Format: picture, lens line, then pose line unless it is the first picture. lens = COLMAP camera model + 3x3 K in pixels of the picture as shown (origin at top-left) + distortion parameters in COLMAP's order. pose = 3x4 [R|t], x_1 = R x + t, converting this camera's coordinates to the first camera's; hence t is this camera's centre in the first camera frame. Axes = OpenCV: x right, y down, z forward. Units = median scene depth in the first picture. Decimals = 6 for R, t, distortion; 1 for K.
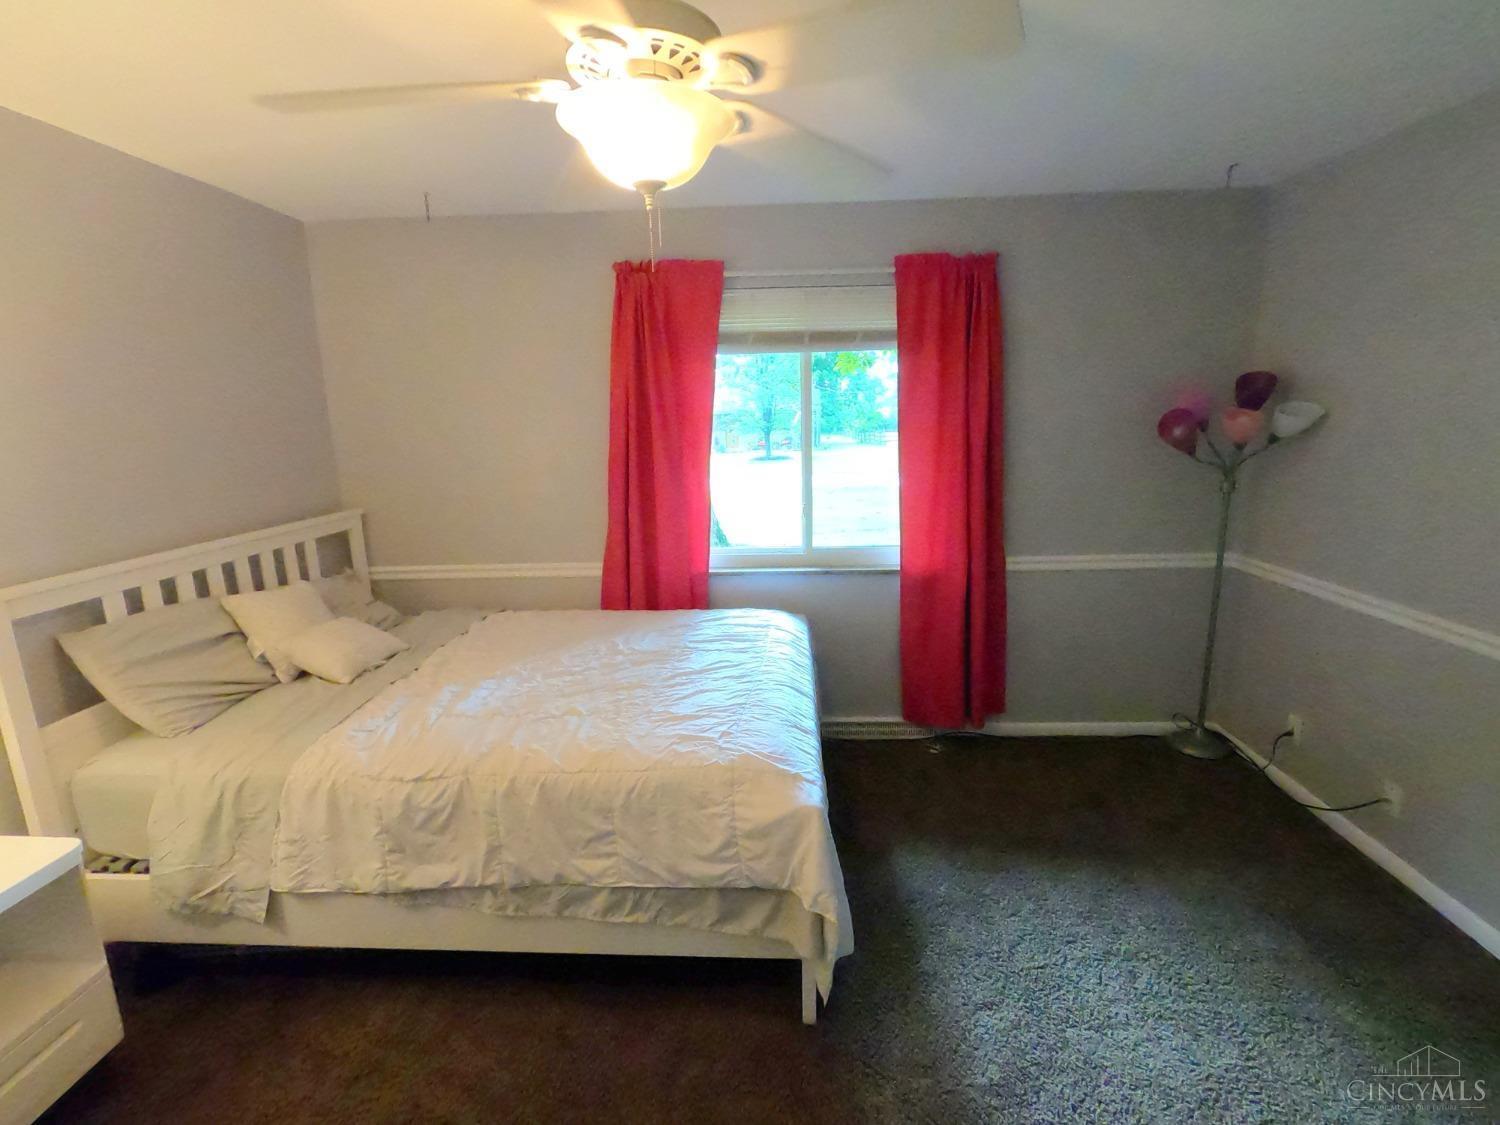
lens RADIAL K [[718.0, 0, 749.1], [0, 718.0, 560.9], [0, 0, 1]] dist [0.000839, 0.000895]
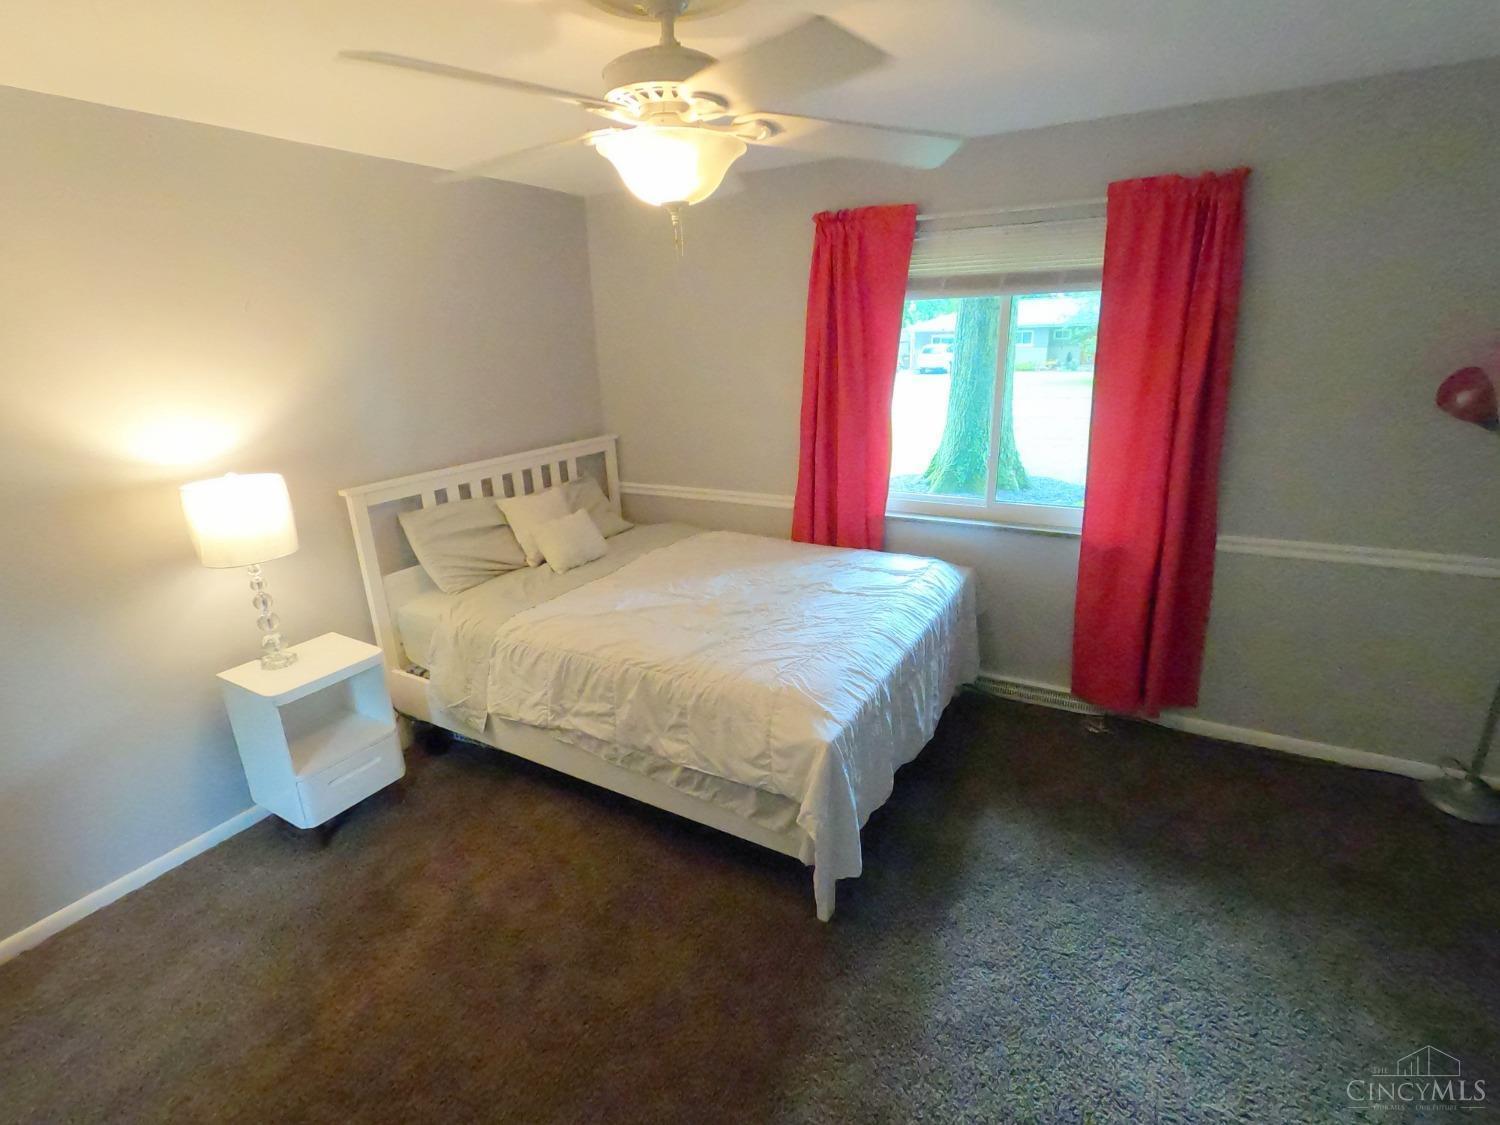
lens RADIAL K [[718.0, 0, 749.1], [0, 718.0, 560.9], [0, 0, 1]] dist [0.000839, 0.000895]
pose [[0.894407, 0.132642, -0.427132, 0.302466], [-0.082798, 0.987609, 0.133315, -0.056913], [0.439523, -0.083873, 0.894307, -0.030962]]
